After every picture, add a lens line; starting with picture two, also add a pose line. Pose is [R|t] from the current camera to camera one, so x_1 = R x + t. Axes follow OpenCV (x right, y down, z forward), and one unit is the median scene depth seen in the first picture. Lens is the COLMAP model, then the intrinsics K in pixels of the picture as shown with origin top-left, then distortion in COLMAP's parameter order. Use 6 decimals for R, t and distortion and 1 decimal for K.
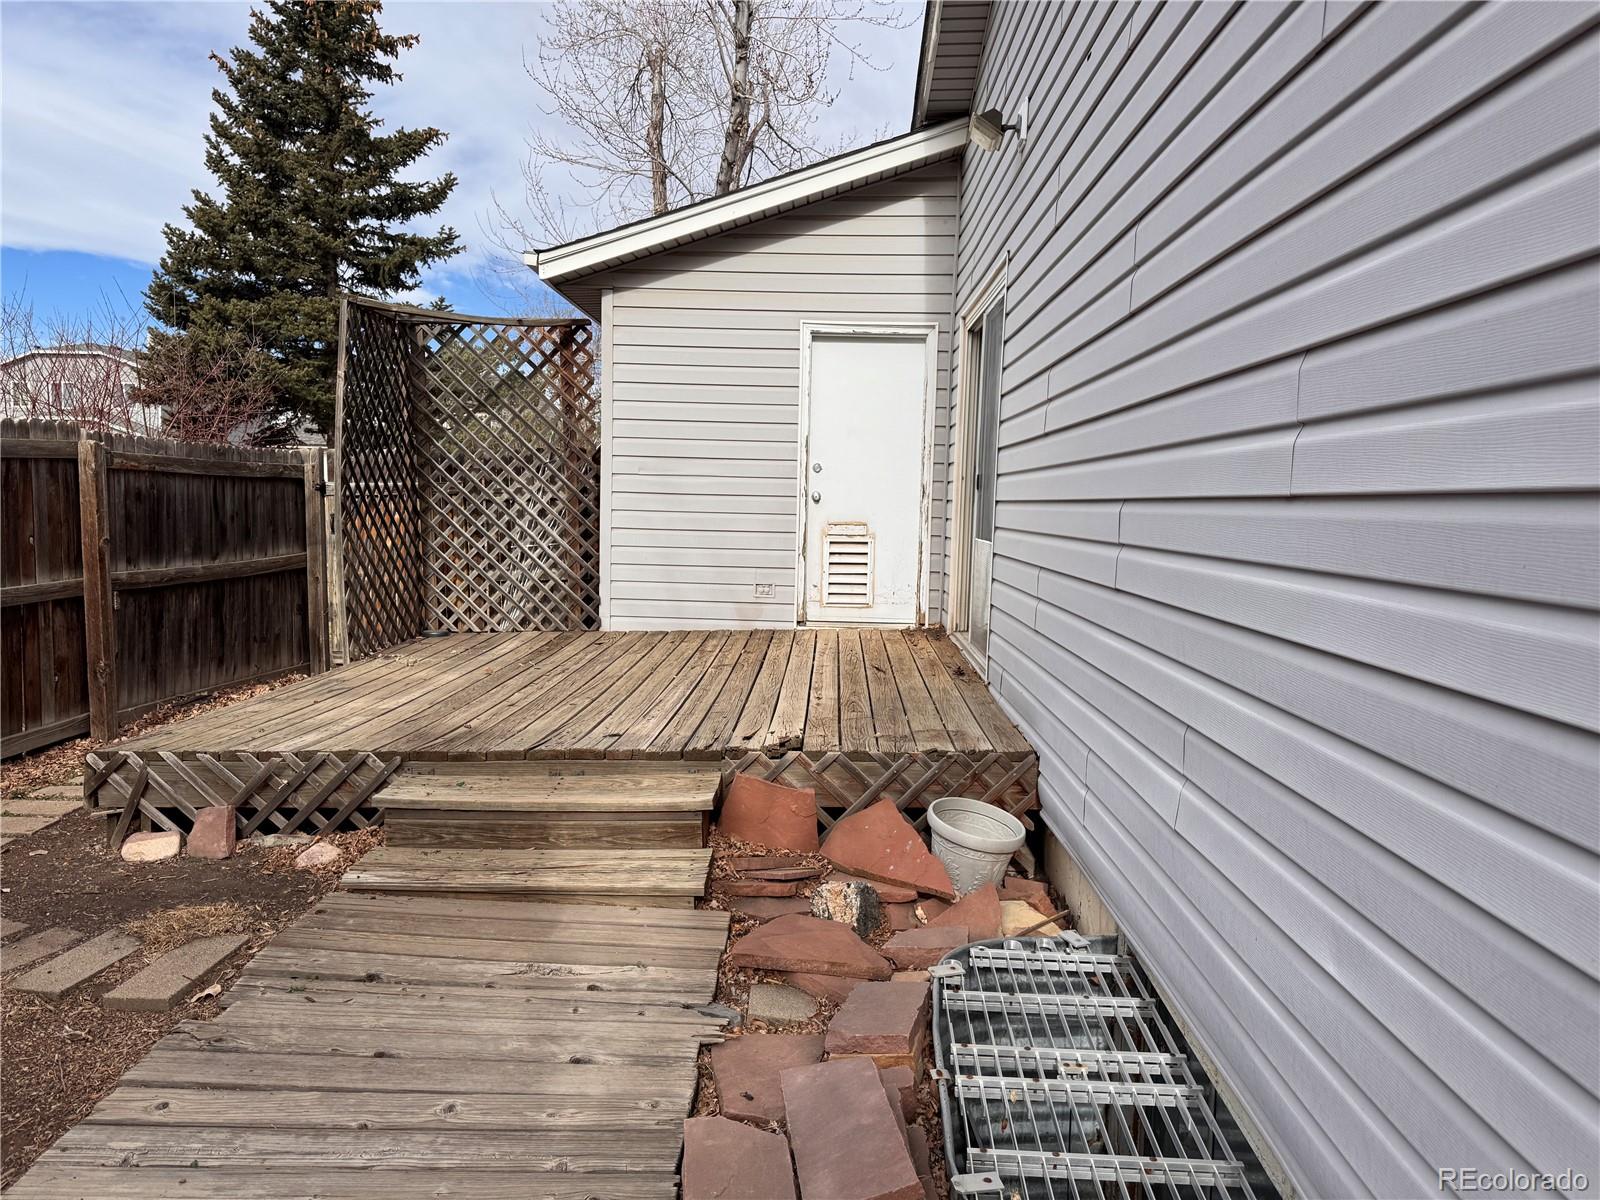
lens RADIAL K [[1112.1, 0, 812.3], [0, 1112.1, 588.8], [0, 0, 1]] dist [0.026700, -0.026228]
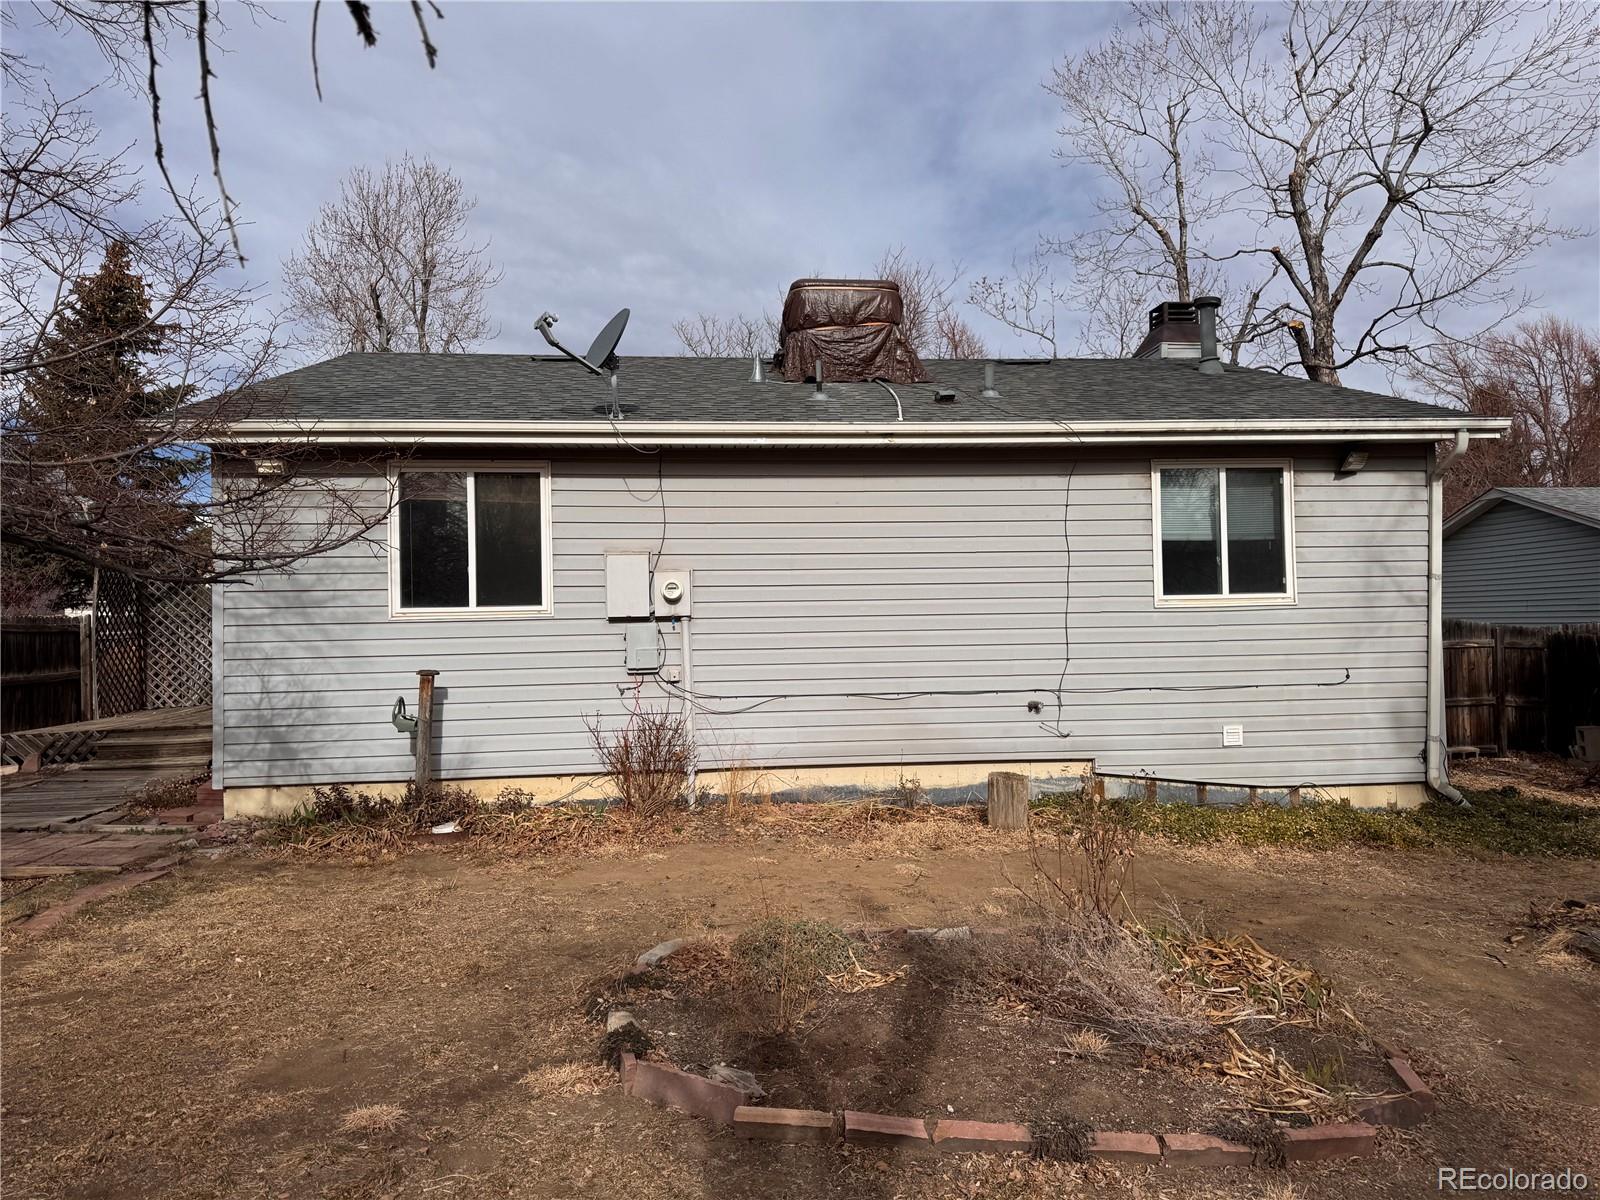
lens RADIAL K [[1112.1, 0, 794.1], [0, 1112.1, 599.0], [0, 0, 1]] dist [0.026700, -0.026228]
pose [[0.991771, -0.037865, 0.122294, 0.539378], [0.050610, 0.993409, -0.102847, 0.107865], [-0.117594, 0.108190, 0.987151, -1.067091]]
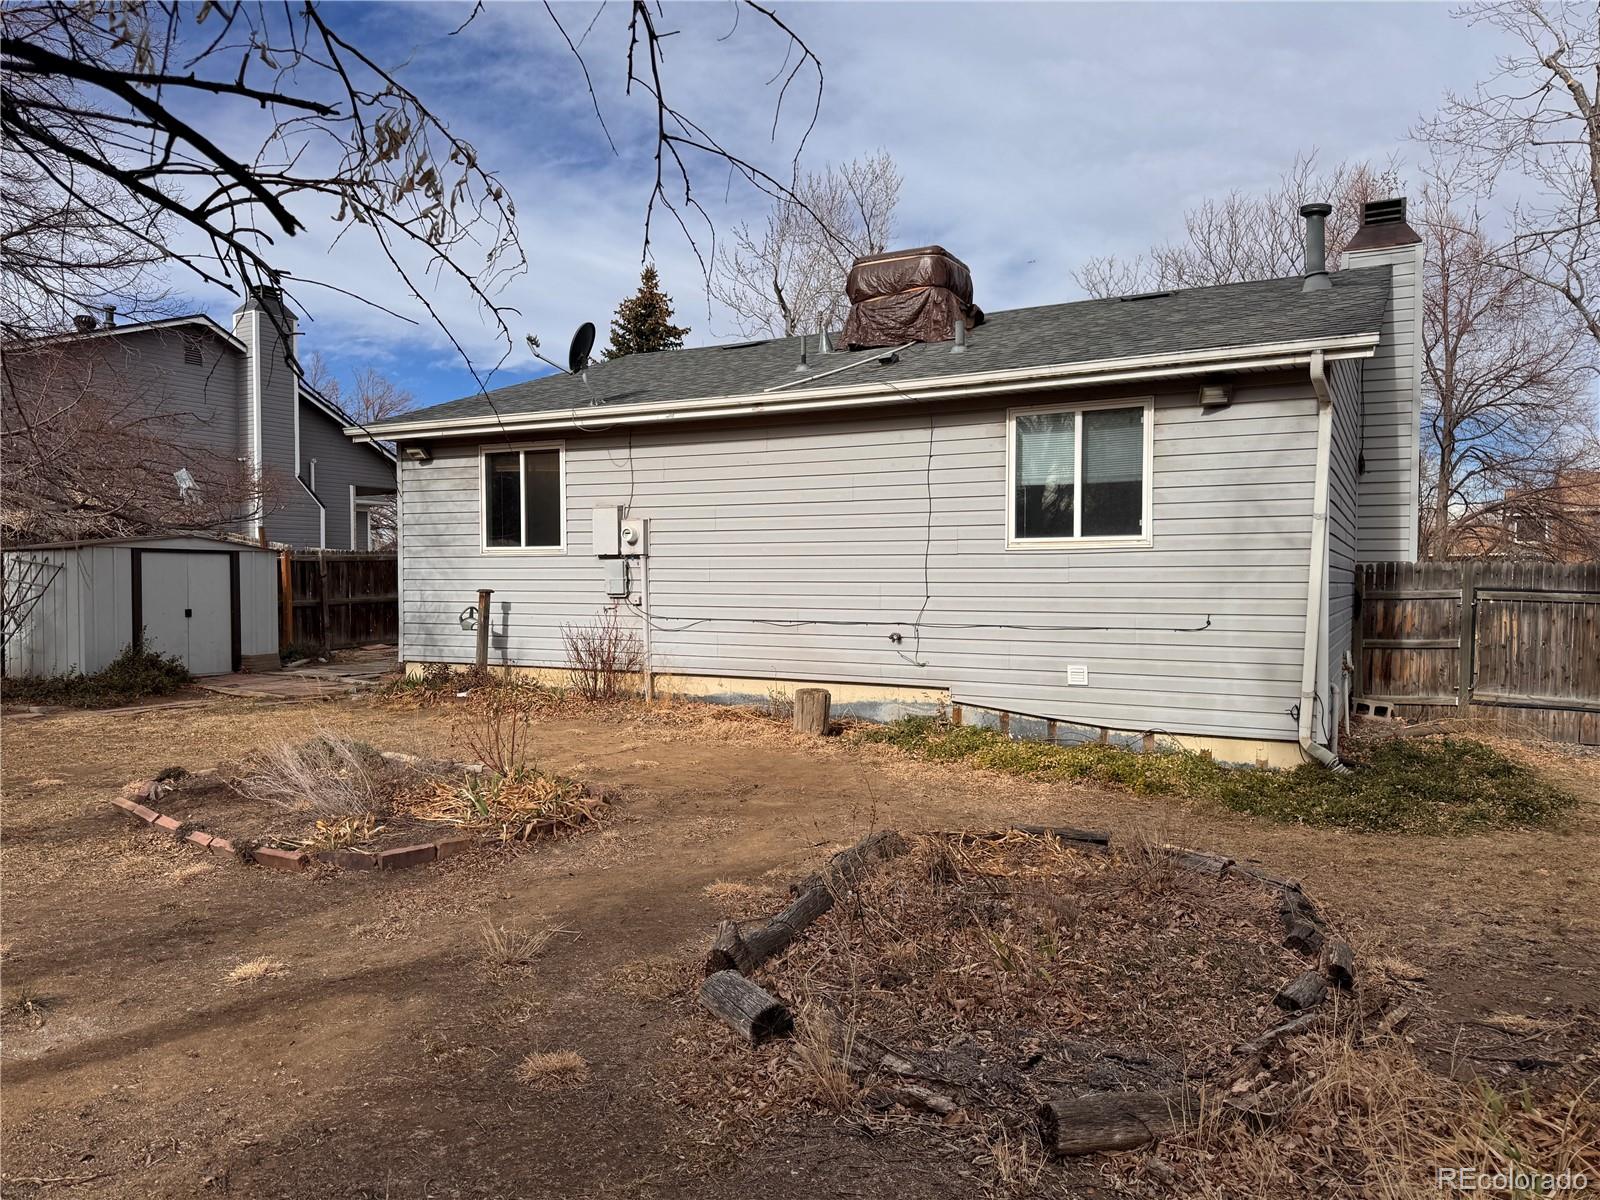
lens RADIAL K [[1112.1, 0, 793.0], [0, 1112.1, 613.3], [0, 0, 1]] dist [0.026700, -0.026228]
pose [[0.888320, -0.007402, -0.459165, 1.431931], [-0.017395, 0.998610, -0.049750, 0.152007], [0.458895, 0.052181, 0.886957, -1.151559]]
